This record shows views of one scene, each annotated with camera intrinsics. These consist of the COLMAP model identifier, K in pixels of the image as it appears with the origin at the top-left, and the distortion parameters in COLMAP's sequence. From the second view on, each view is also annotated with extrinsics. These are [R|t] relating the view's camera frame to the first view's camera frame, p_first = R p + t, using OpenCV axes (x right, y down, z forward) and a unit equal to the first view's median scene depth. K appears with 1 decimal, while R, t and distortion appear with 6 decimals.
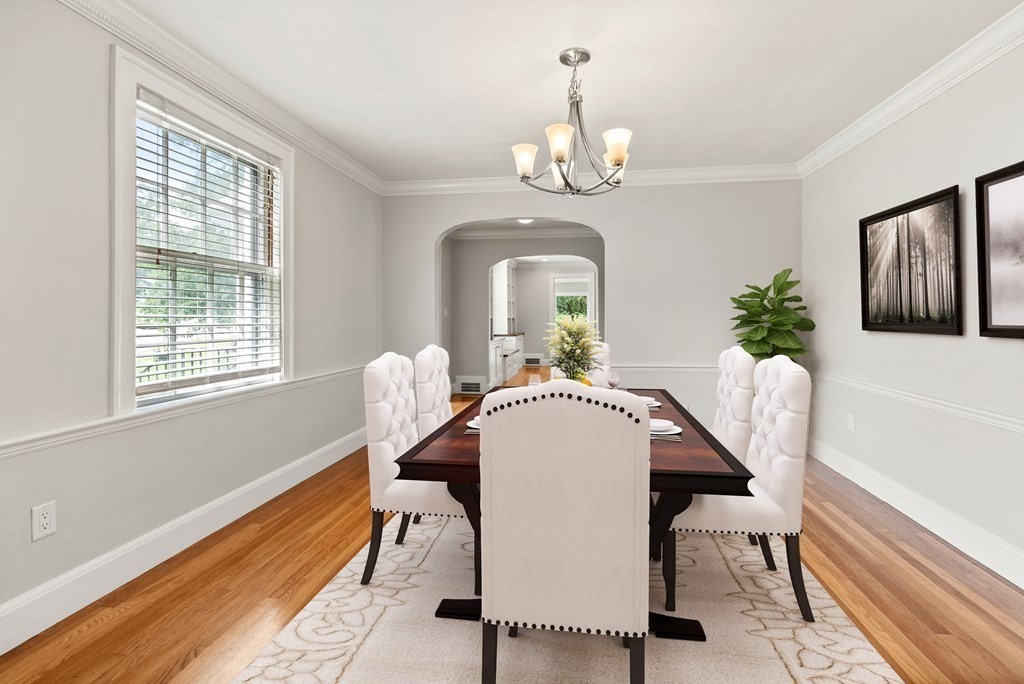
lens RADIAL K [[469.8, 0, 513.3], [0, 469.8, 309.2], [0, 0, 1]] dist [-0.001303, -0.000072]
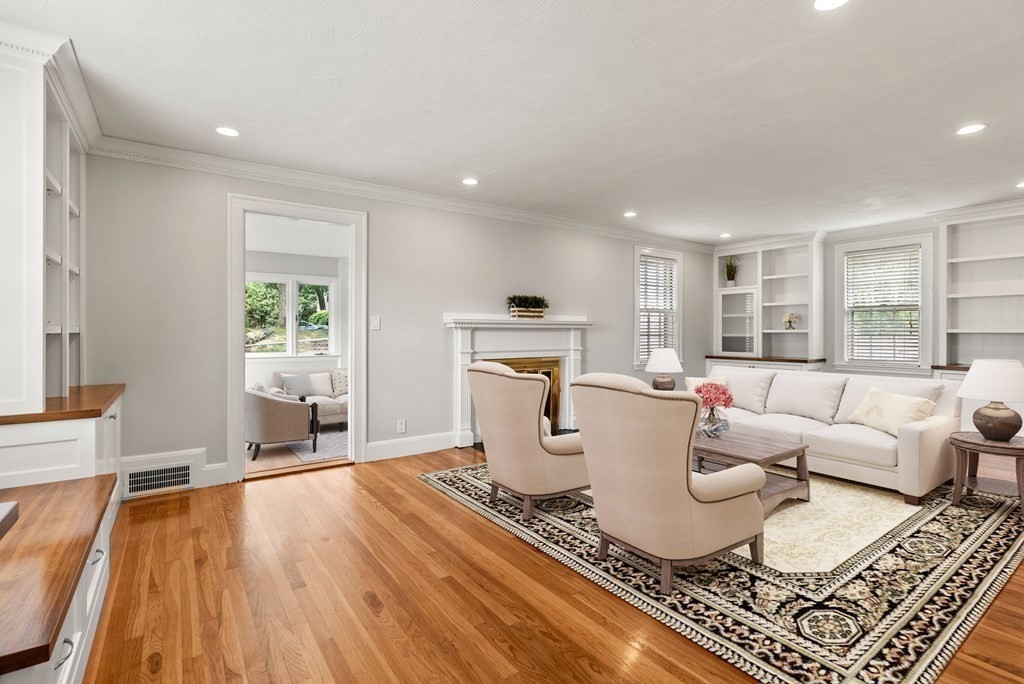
lens RADIAL K [[479.8, 0, 512.7], [0, 479.8, 333.2], [0, 0, 1]] dist [-0.001143, 0.000176]
pose [[0.723940, 0.005977, 0.689837, -0.007802], [-0.016390, 0.999829, 0.008538, 0.012873], [-0.689669, -0.017488, 0.723914, 0.636796]]
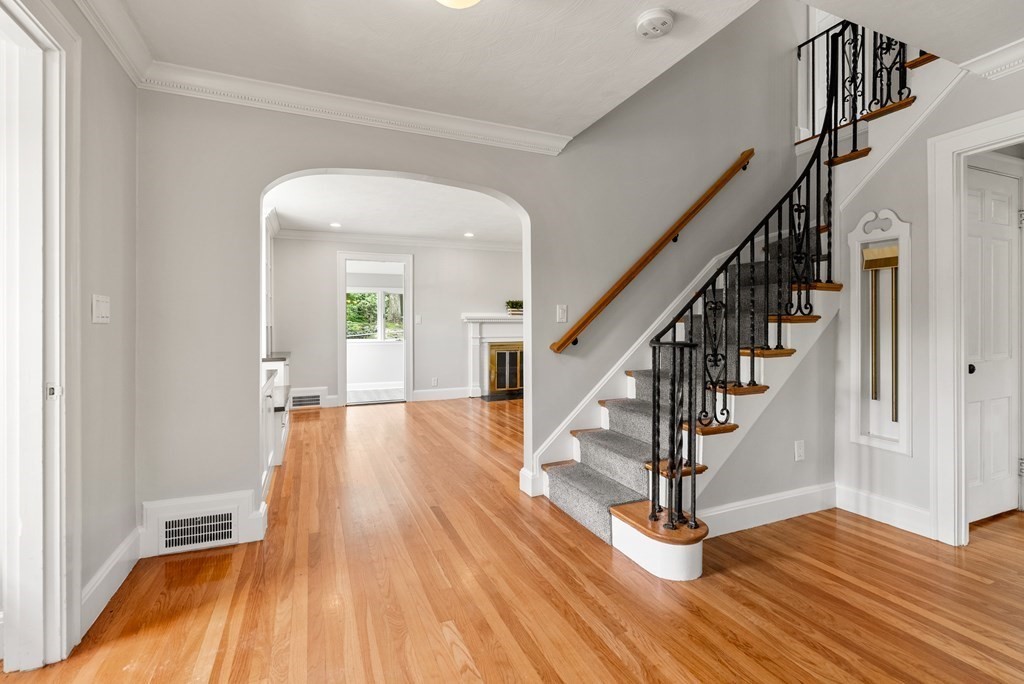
lens RADIAL K [[473.9, 0, 515.5], [0, 473.9, 328.4], [0, 0, 1]] dist [-0.000494, -0.000020]
pose [[0.850170, -0.001076, 0.526506, -0.048166], [-0.009869, 0.999790, 0.017980, 0.008775], [-0.526415, -0.020482, 0.849981, 0.374759]]
